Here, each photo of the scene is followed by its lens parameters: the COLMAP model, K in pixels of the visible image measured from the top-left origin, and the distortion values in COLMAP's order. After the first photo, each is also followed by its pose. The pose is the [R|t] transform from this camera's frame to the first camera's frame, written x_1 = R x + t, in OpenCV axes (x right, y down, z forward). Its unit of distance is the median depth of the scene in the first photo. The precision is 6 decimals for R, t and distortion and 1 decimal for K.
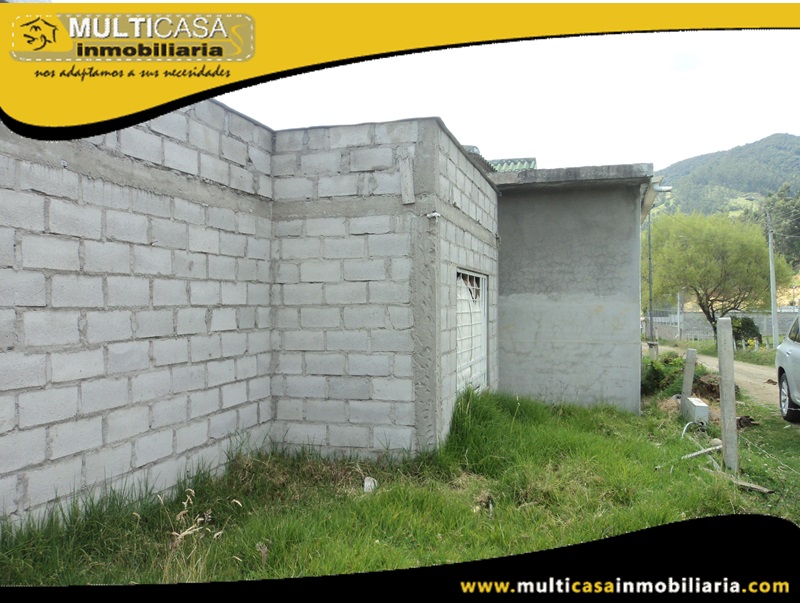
lens RADIAL K [[643.3, 0, 400.5], [0, 643.3, 299.8], [0, 0, 1]] dist [-0.020550, 0.011114]
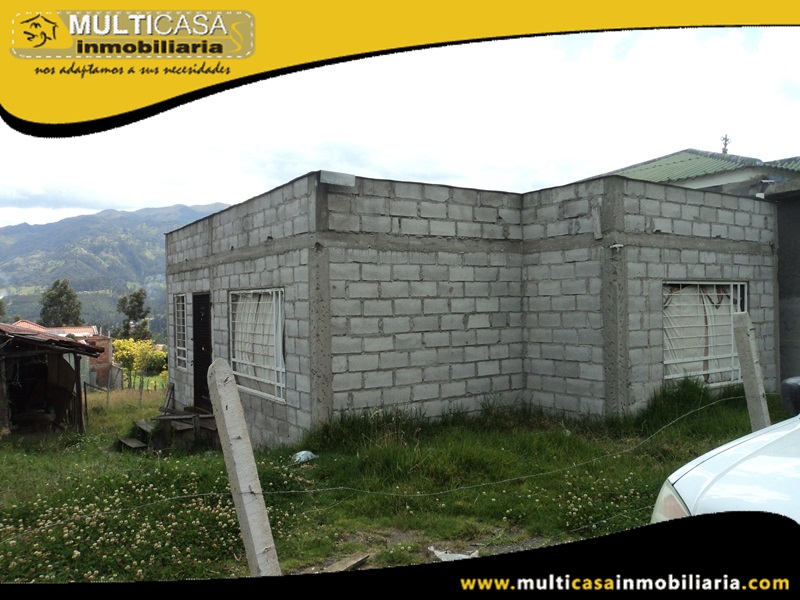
lens RADIAL K [[643.3, 0, 399.5], [0, 643.3, 302.0], [0, 0, 1]] dist [-0.020550, 0.011114]
pose [[0.769470, -0.009355, -0.638615, 0.600440], [0.016526, 0.999850, 0.005265, -0.028987], [0.638470, -0.014605, 0.769508, -0.369346]]
